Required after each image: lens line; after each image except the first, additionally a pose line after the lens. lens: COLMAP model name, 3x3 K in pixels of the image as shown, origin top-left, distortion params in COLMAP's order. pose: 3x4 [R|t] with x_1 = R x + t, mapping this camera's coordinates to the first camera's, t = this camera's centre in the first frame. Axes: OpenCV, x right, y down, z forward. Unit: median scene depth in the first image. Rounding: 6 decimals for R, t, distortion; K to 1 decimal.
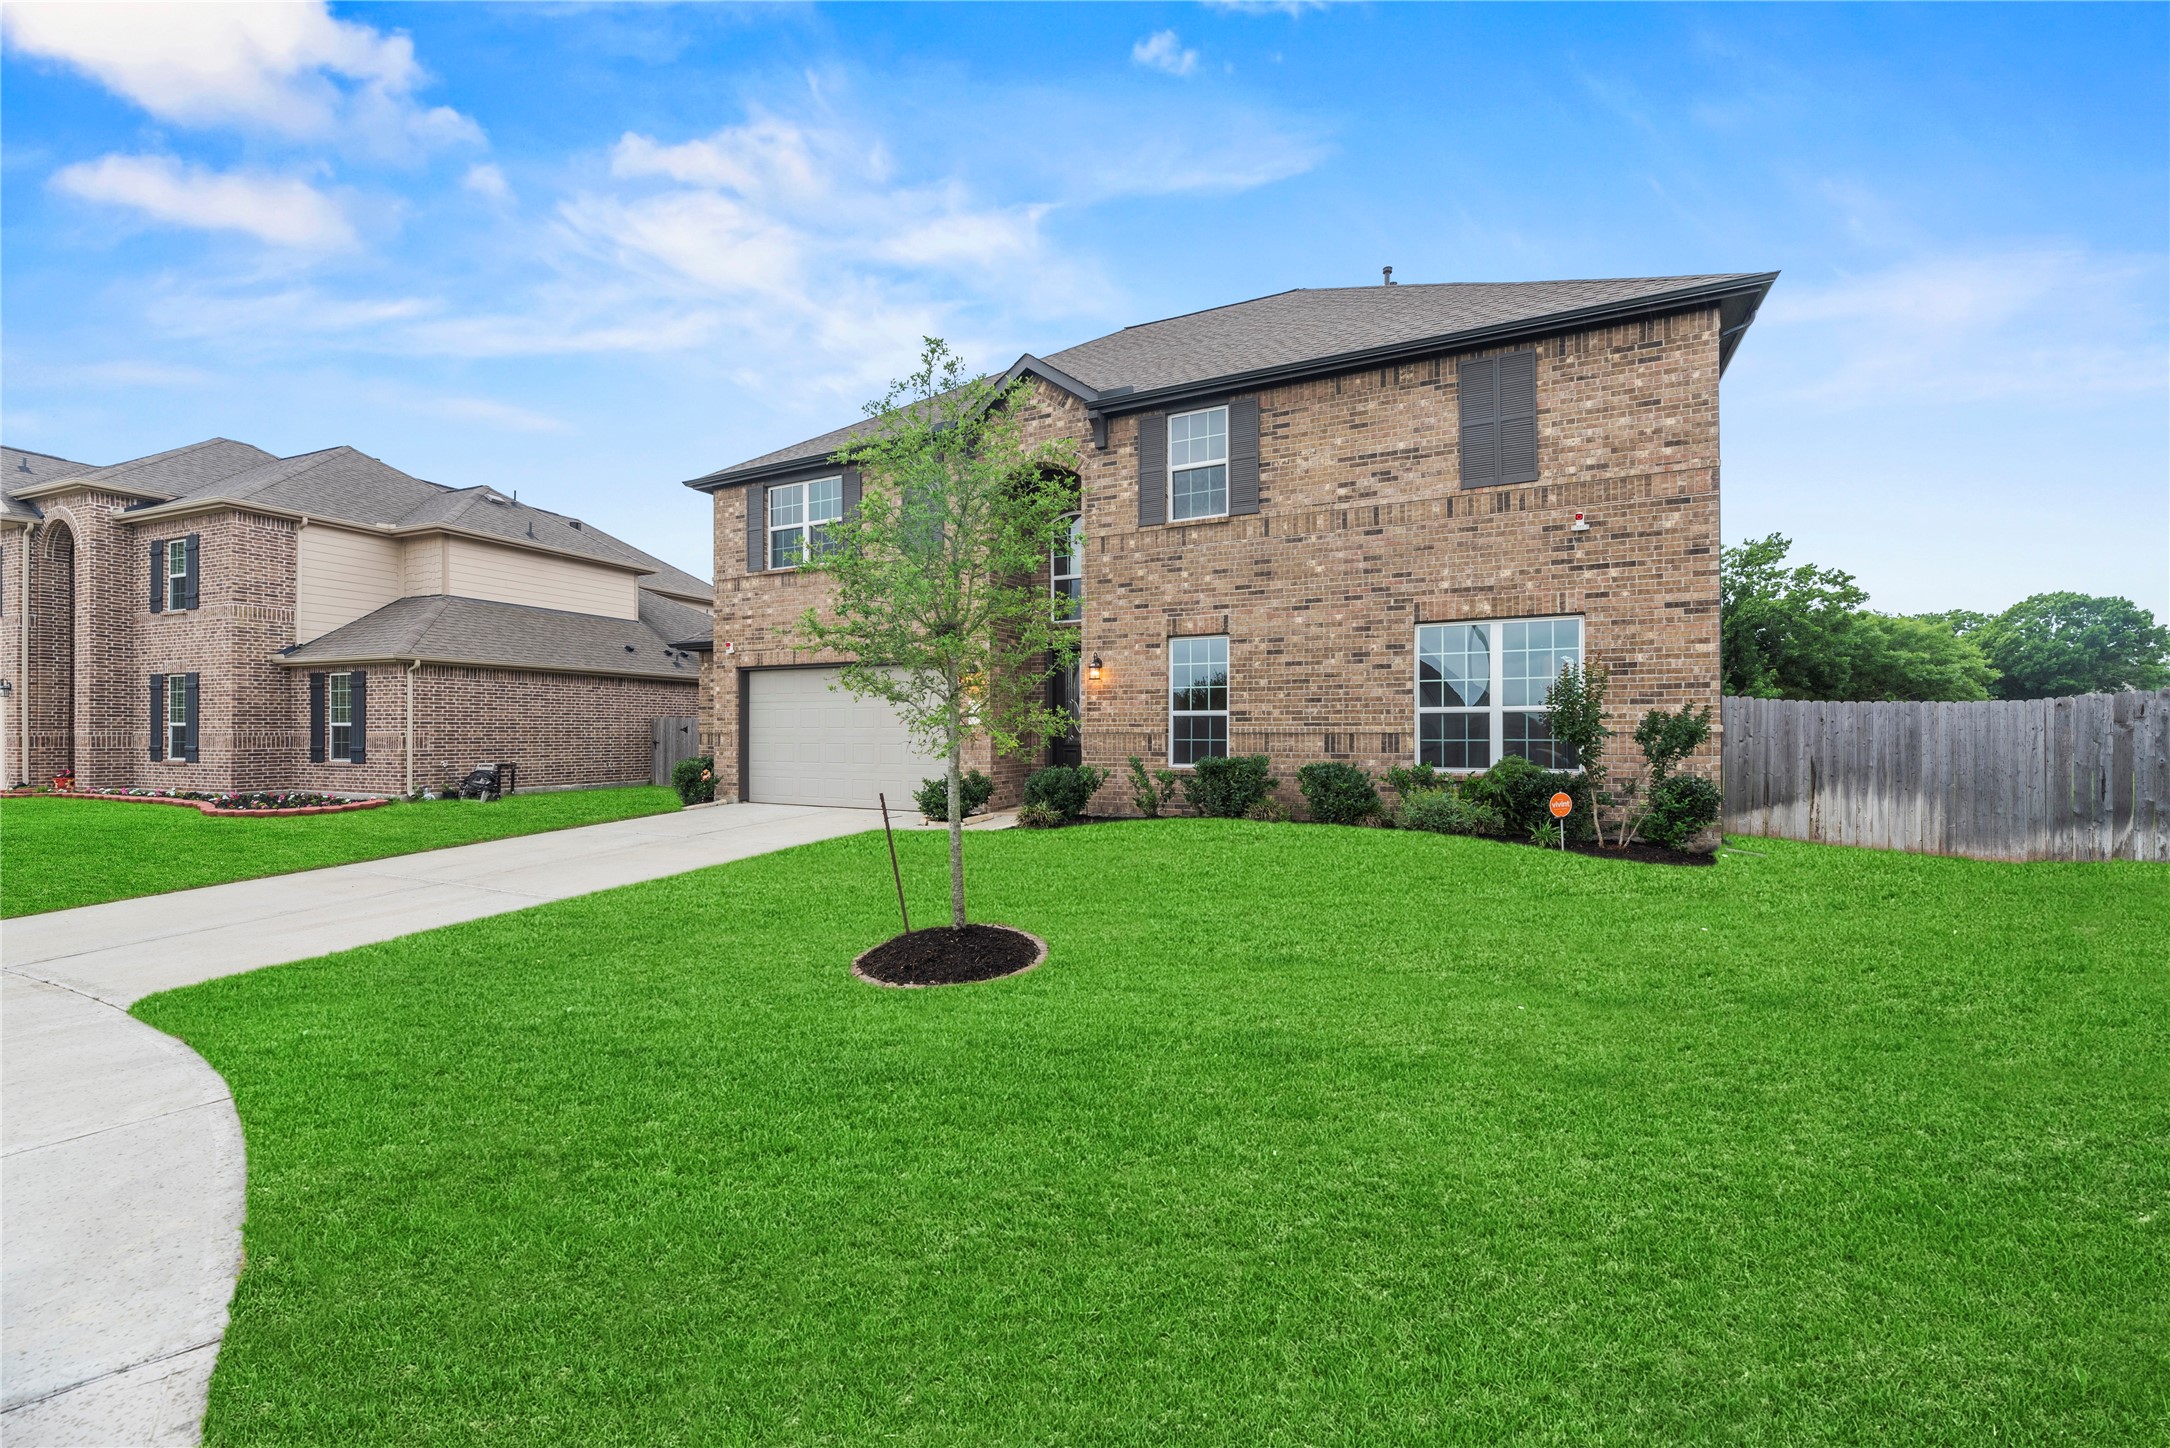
lens RADIAL K [[887.4, 0, 1129.2], [0, 887.4, 789.5], [0, 0, 1]] dist [-0.002877, -0.000175]
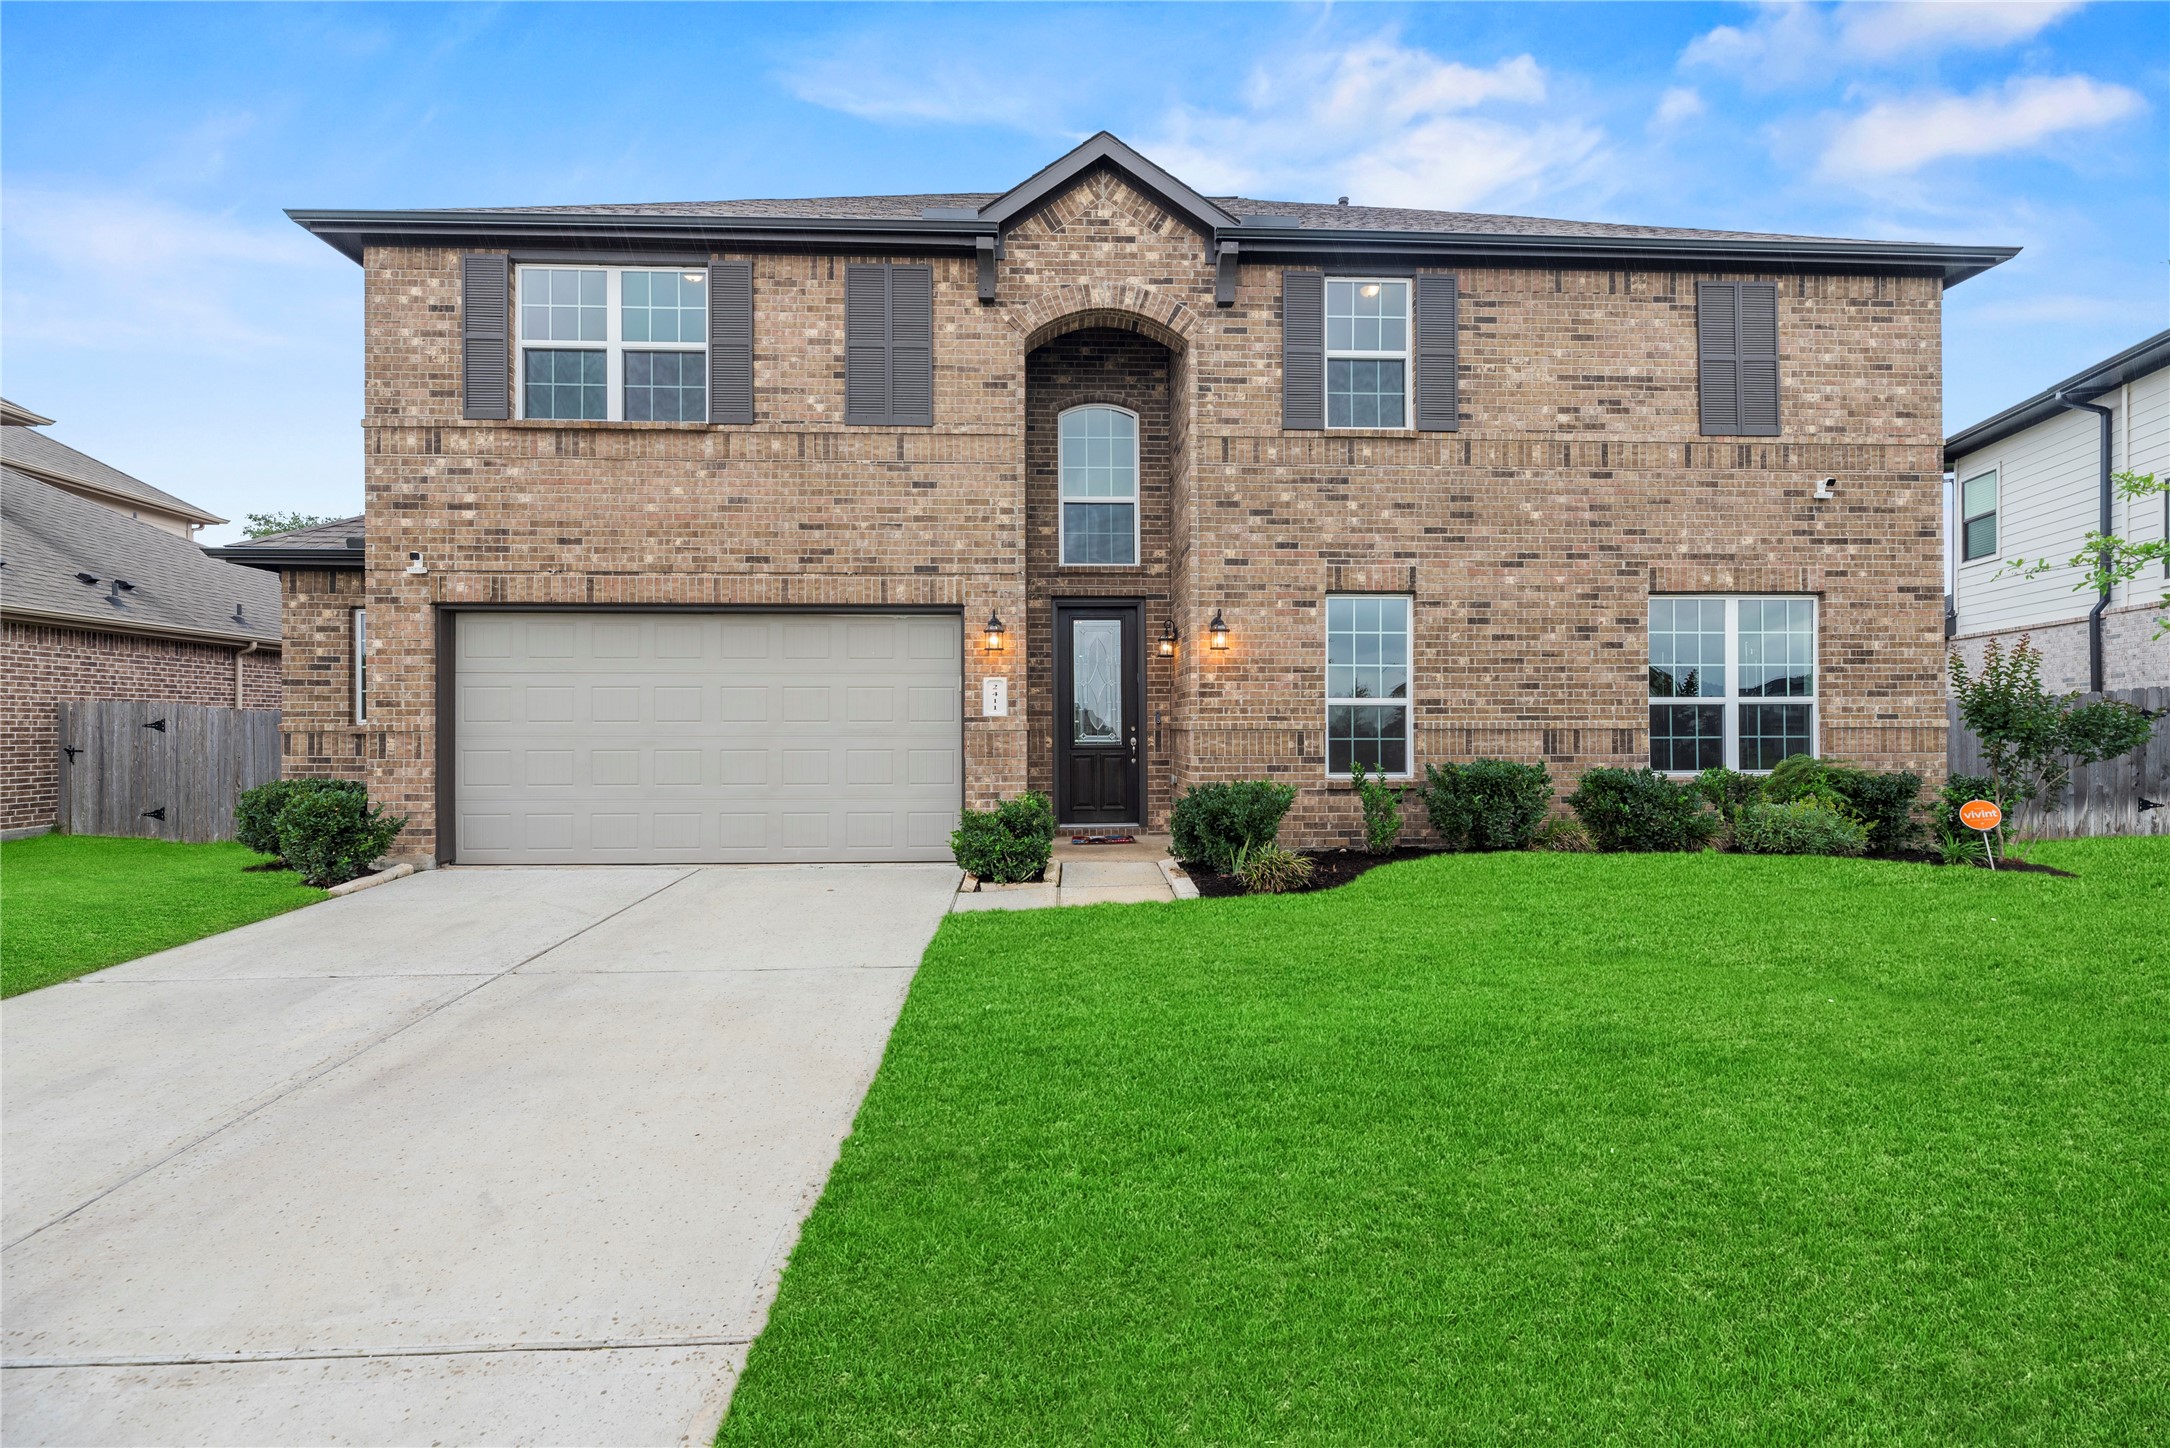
lens RADIAL K [[887.4, 0, 1157.3], [0, 887.4, 769.9], [0, 0, 1]] dist [-0.002877, -0.000175]
pose [[0.877294, -0.023701, 0.479368, -0.449095], [0.032455, 0.999423, -0.009982, -0.032085], [-0.478855, 0.024315, 0.877557, 0.495315]]
